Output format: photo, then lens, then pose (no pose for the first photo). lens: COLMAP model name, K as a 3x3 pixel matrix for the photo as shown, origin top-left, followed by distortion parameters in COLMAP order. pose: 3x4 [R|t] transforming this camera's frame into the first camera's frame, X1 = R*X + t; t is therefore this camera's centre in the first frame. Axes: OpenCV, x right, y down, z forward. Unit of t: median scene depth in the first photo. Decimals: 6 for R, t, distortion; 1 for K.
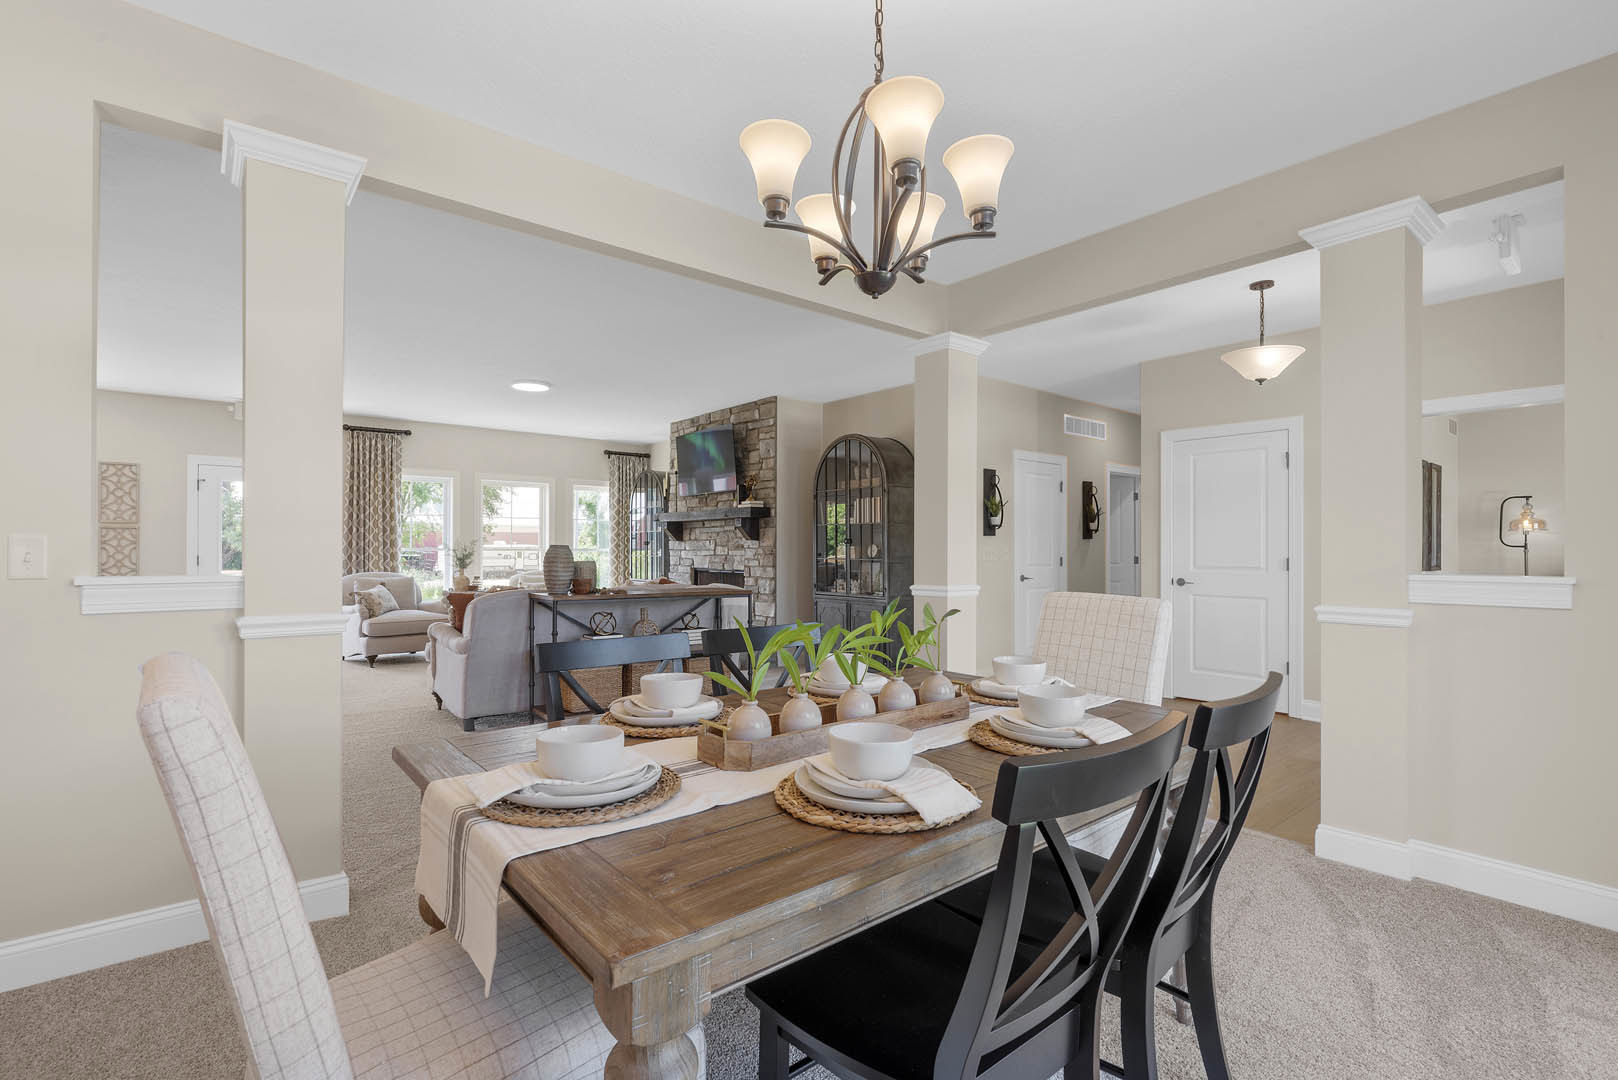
lens RADIAL K [[716.4, 0, 809.0], [0, 716.4, 540.0], [0, 0, 1]] dist [-0.000731, -0.000069]
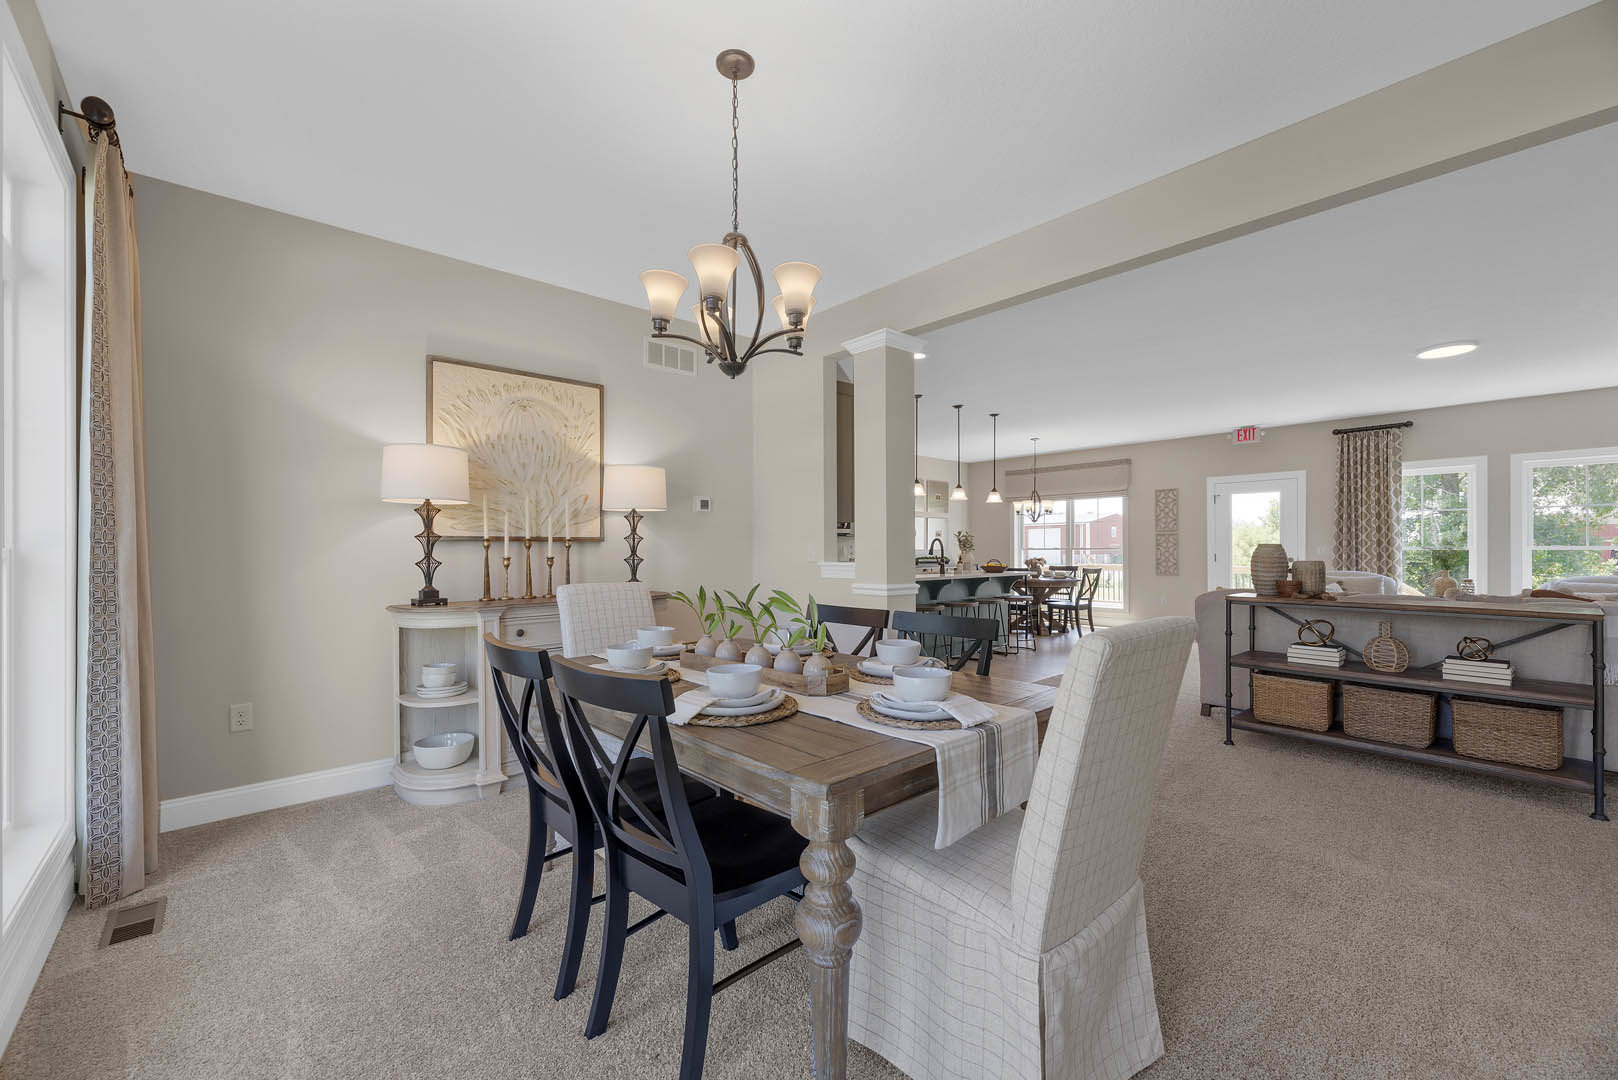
lens RADIAL K [[654.9, 0, 805.0], [0, 654.9, 548.5], [0, 0, 1]] dist [0.009371, -0.000023]
pose [[0.050860, -0.002331, -0.998703, 0.268862], [0.015506, 0.999879, -0.001544, 0.001849], [0.998585, -0.015407, 0.050889, 0.172533]]
